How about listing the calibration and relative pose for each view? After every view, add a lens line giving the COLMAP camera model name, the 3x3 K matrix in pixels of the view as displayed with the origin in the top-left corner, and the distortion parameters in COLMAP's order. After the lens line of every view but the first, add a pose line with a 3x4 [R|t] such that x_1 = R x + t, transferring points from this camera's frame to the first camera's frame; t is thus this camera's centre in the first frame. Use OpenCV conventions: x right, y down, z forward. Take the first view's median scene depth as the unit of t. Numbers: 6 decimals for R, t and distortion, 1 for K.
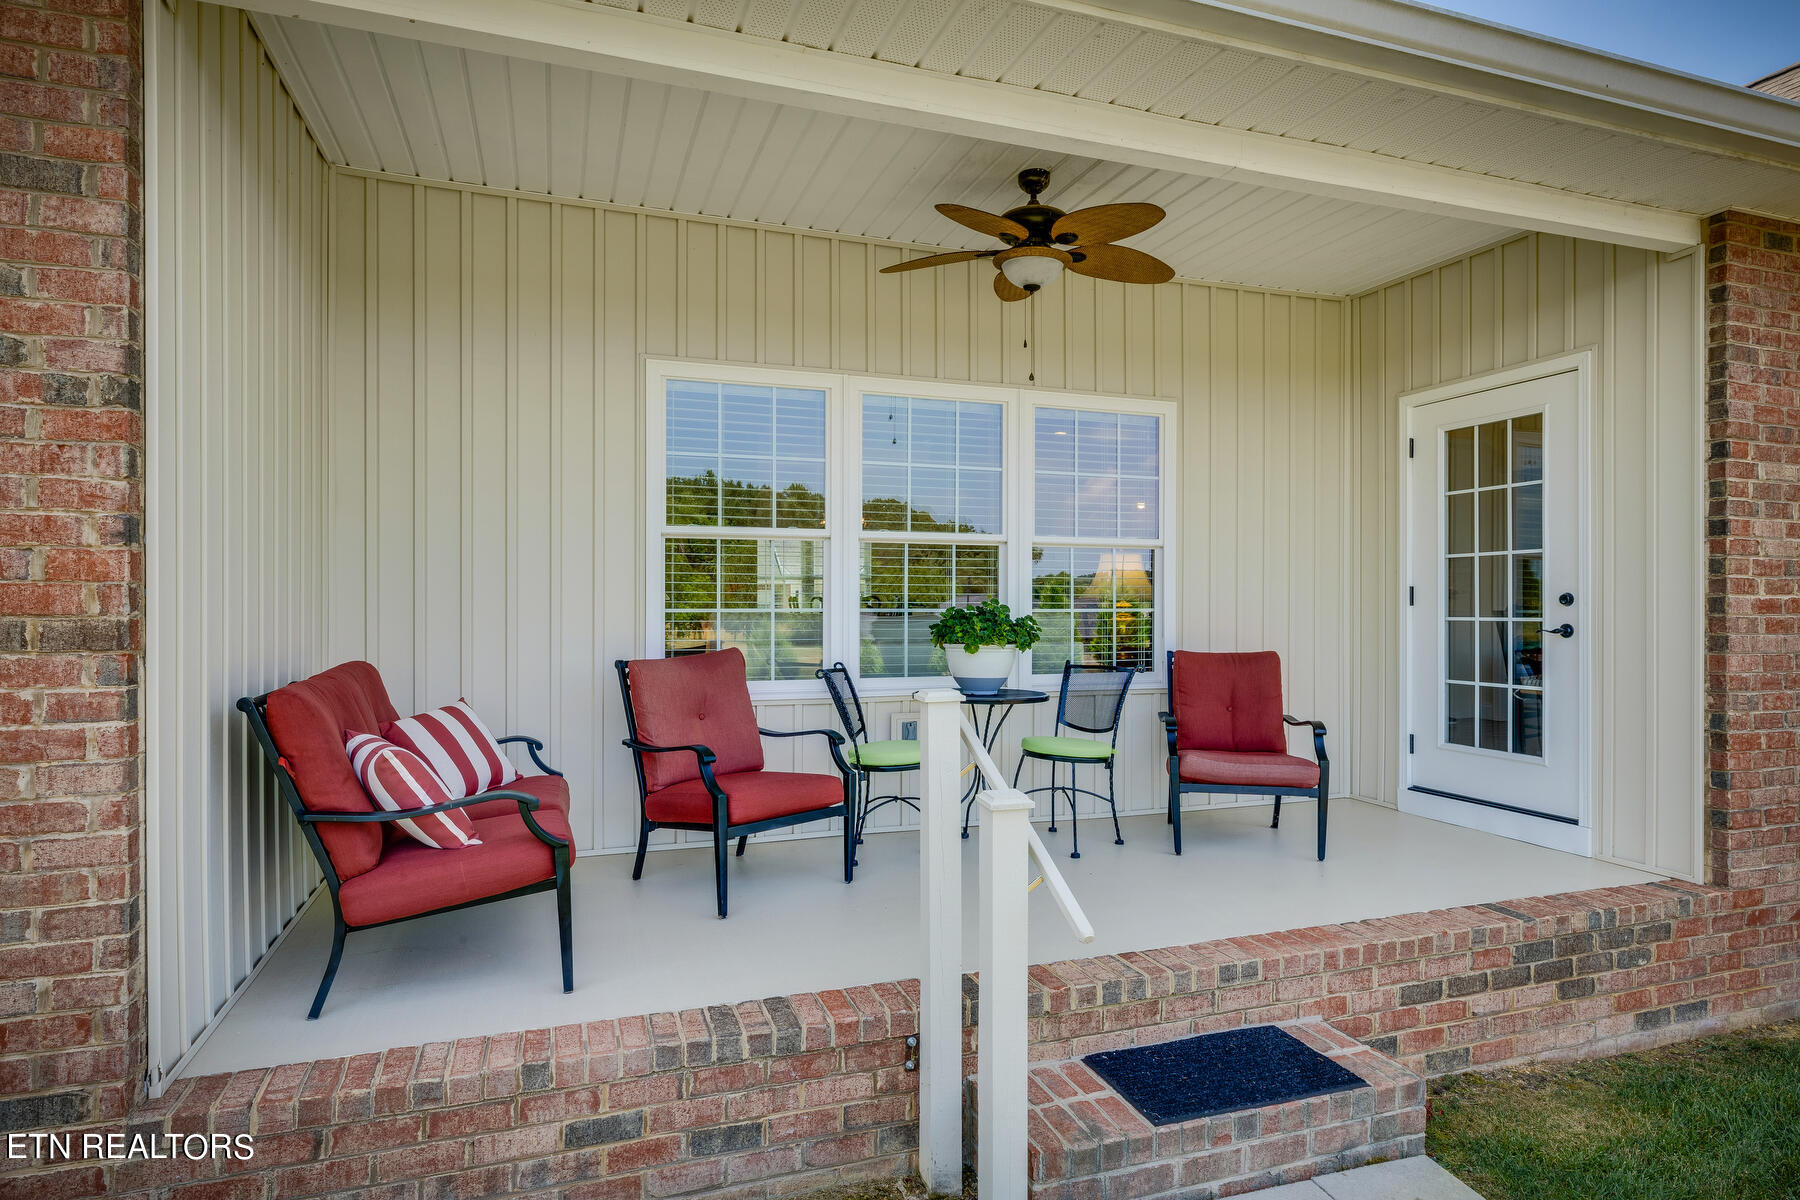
lens RADIAL K [[1004.6, 0, 900.0], [0, 1004.6, 600.0], [0, 0, 1]] dist [0.000638, 0.000246]
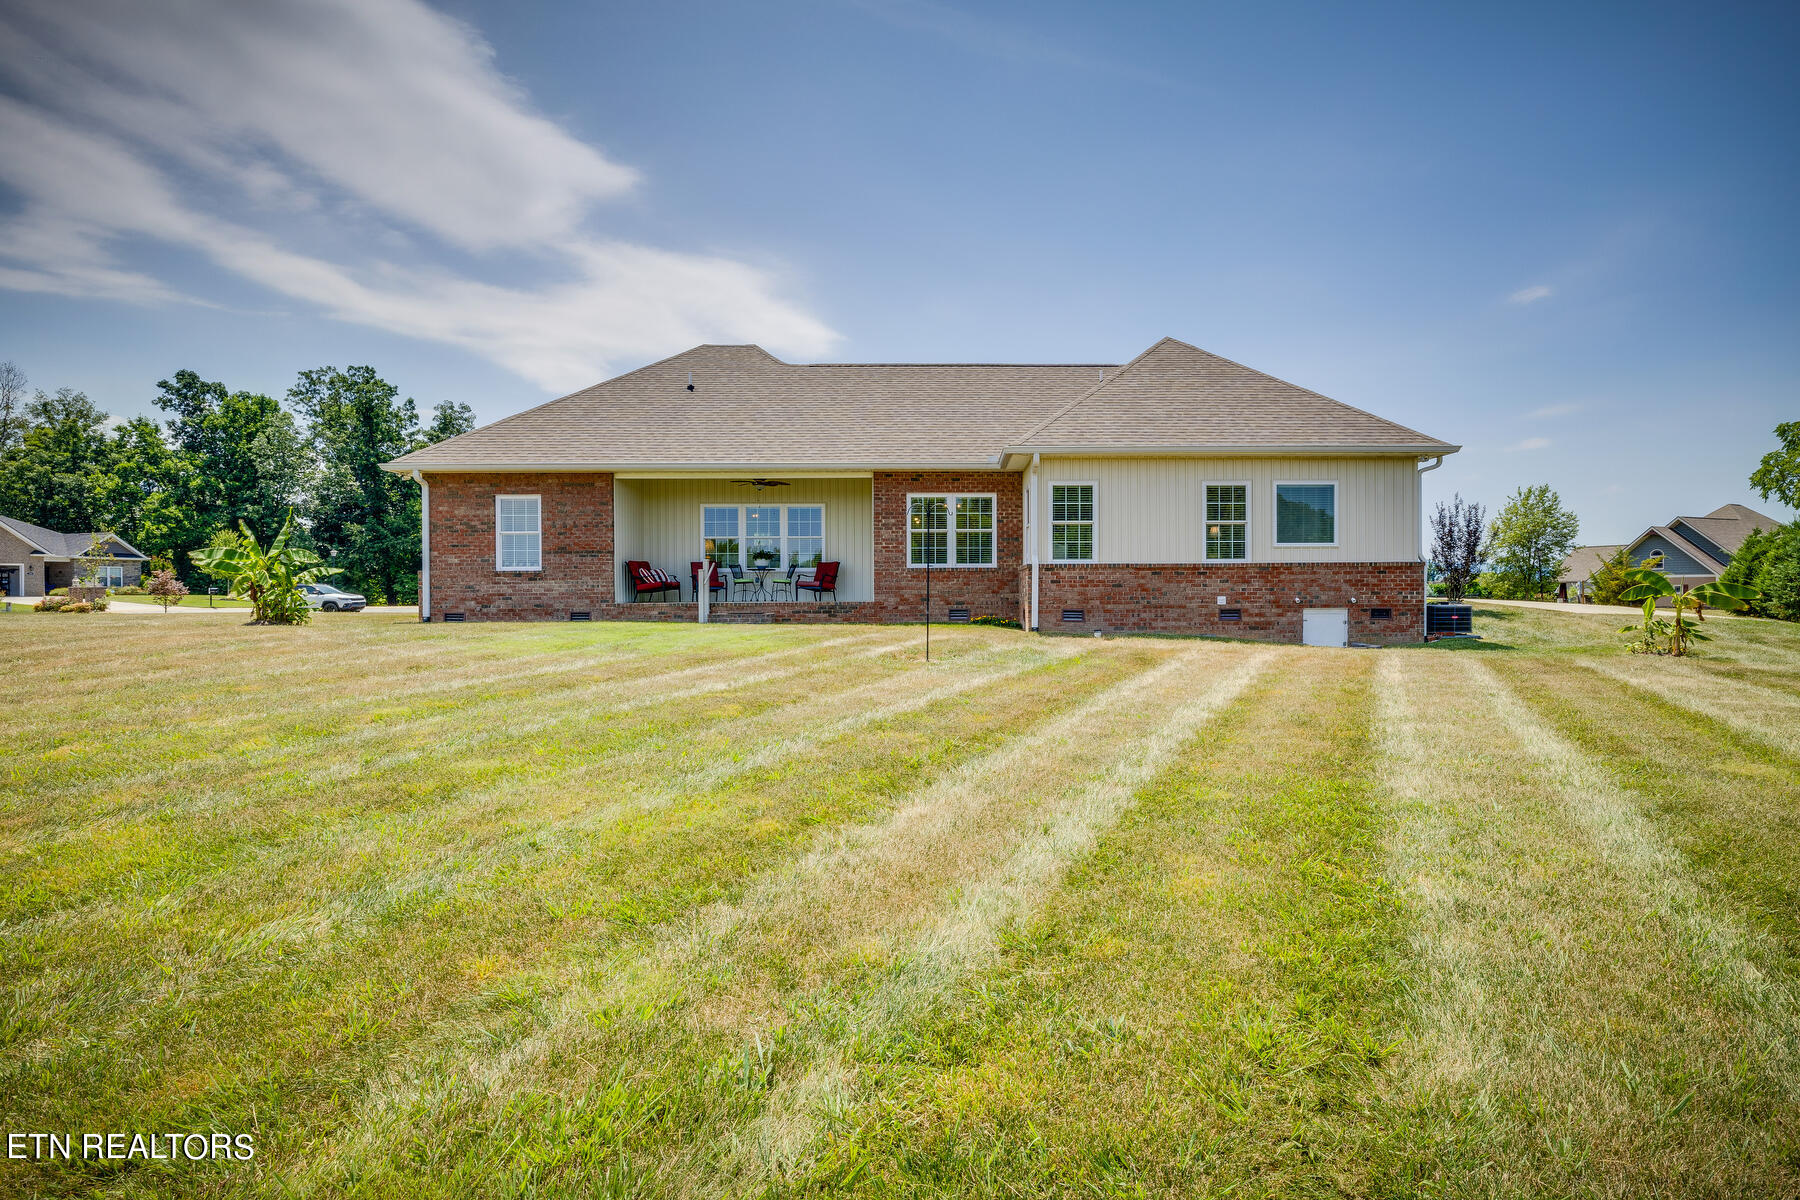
lens RADIAL K [[905.1, 0, 900.0], [0, 905.1, 600.0], [0, 0, 1]] dist [-0.015835, -0.000157]
pose [[0.950586, -0.003355, -0.310445, 1.954878], [0.006169, 0.999948, 0.008083, 0.196618], [0.310402, -0.009598, 0.950557, -2.783223]]
